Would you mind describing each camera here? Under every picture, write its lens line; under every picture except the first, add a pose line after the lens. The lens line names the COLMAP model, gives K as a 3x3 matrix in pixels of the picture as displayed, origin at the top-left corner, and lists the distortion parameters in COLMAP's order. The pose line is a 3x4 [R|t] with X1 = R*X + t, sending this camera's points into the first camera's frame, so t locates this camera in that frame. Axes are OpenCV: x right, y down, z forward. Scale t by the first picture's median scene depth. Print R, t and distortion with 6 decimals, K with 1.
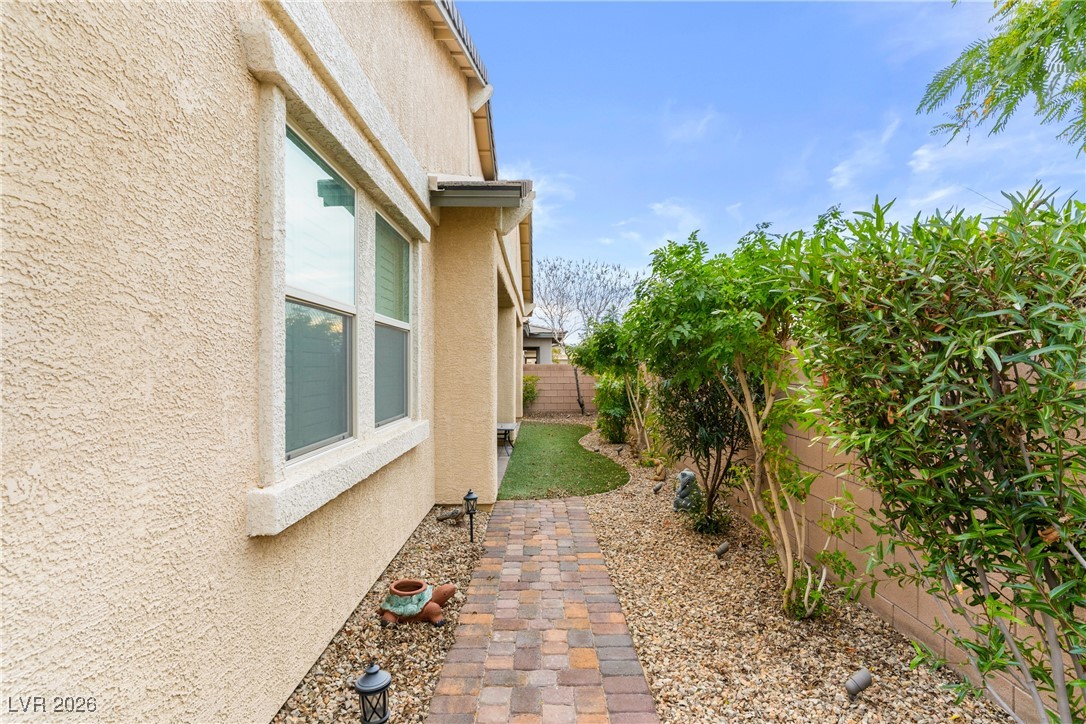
lens RADIAL K [[556.5, 0, 543.0], [0, 556.5, 362.0], [0, 0, 1]] dist [-0.003859, 0.001391]
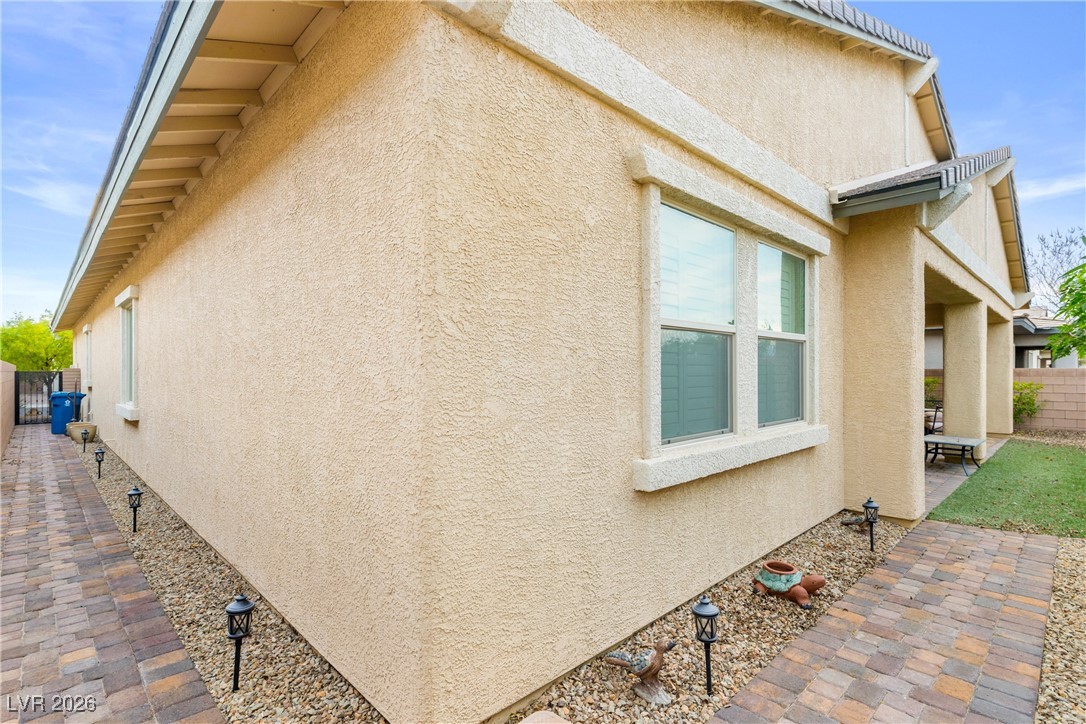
lens RADIAL K [[525.1, 0, 543.0], [0, 525.1, 362.0], [0, 0, 1]] dist [0.001414, 0.000777]
pose [[0.684359, -0.016031, -0.728969, 0.229318], [0.010074, 0.999871, -0.012531, -0.011918], [0.729076, 0.001232, 0.684432, -0.104645]]
